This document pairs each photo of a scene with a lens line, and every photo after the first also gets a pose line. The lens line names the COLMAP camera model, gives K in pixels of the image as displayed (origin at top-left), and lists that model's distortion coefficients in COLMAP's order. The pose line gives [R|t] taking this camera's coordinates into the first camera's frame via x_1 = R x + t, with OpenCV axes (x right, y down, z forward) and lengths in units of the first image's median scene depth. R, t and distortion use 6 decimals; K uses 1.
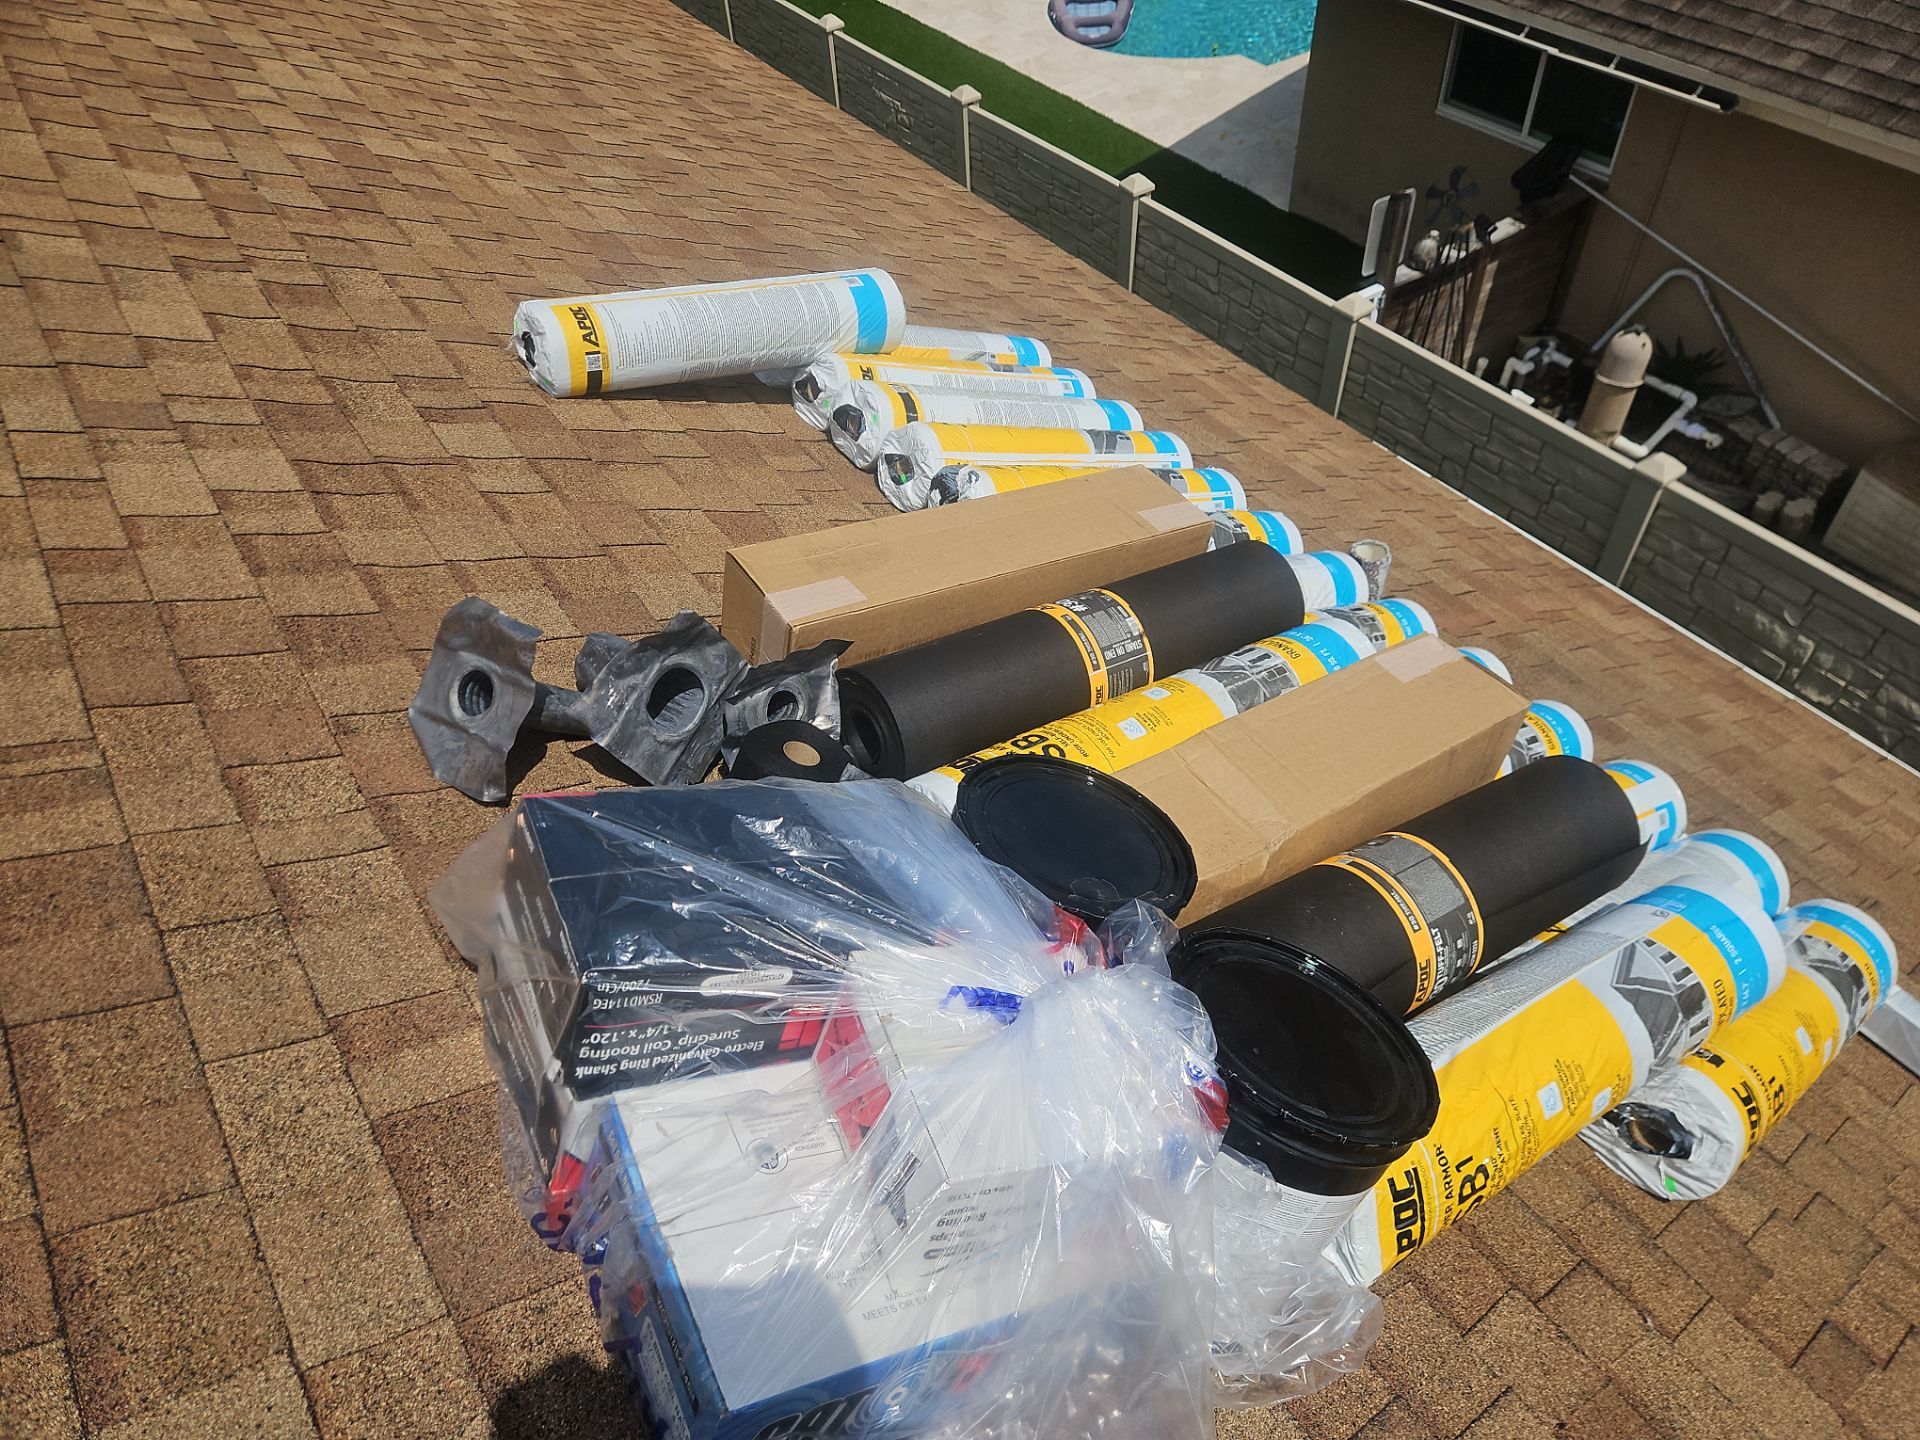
lens RADIAL K [[1279.7, 0, 960.0], [0, 1279.7, 720.0], [0, 0, 1]] dist [0.059220, -0.042596]
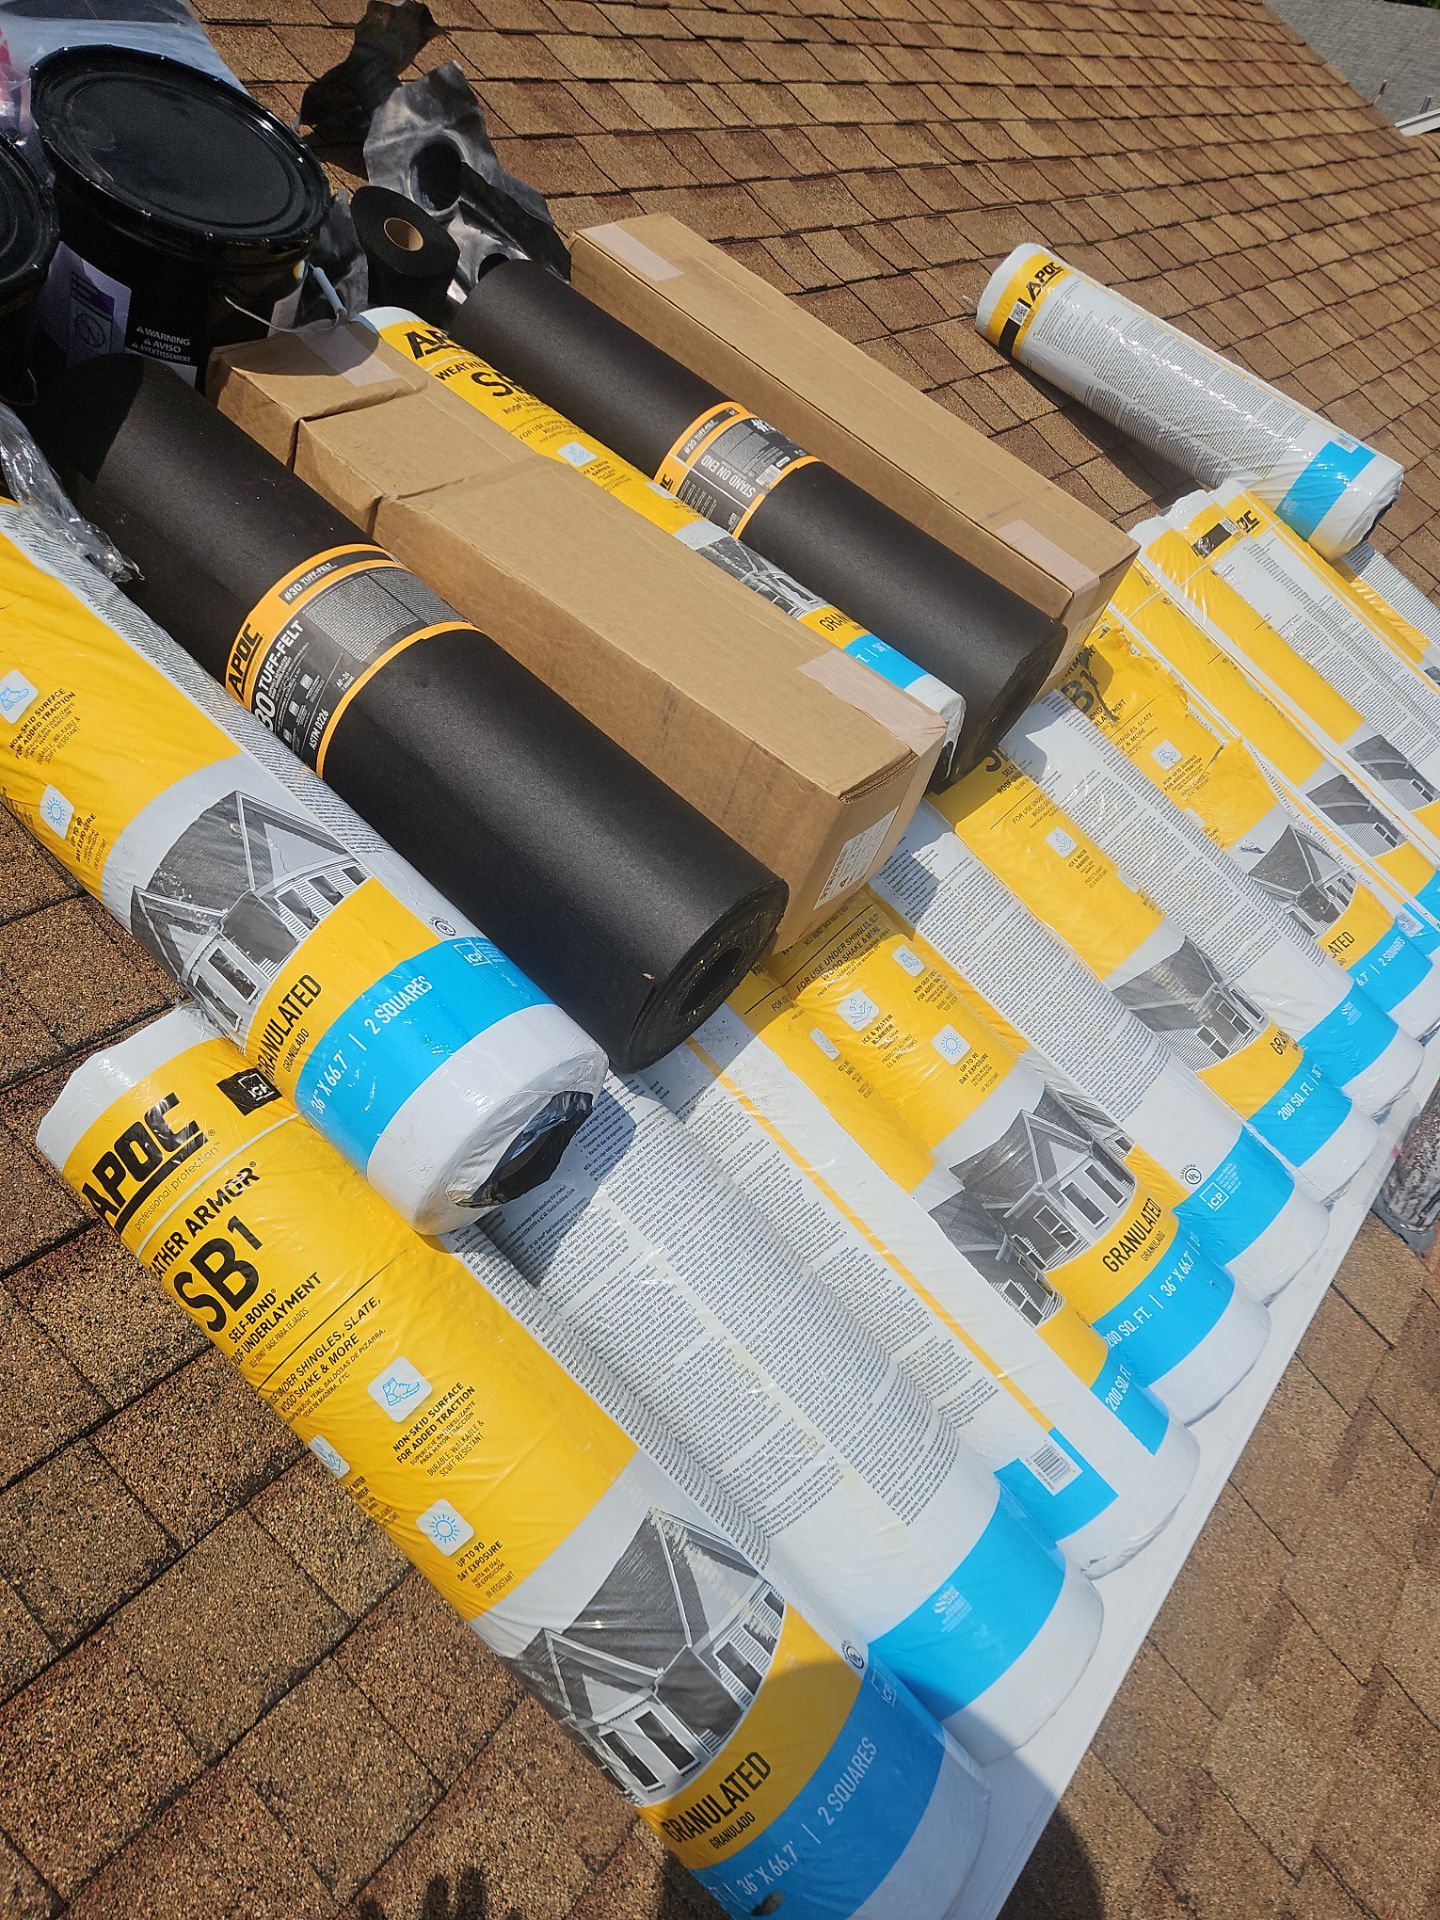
lens RADIAL K [[1279.7, 0, 720.0], [0, 1279.7, 960.0], [0, 0, 1]] dist [0.059220, -0.042596]
pose [[0.293538, 0.665706, -0.686055, 0.570103], [-0.784536, 0.577820, 0.225007, -0.038493], [0.546204, 0.472186, 0.691882, 0.398579]]
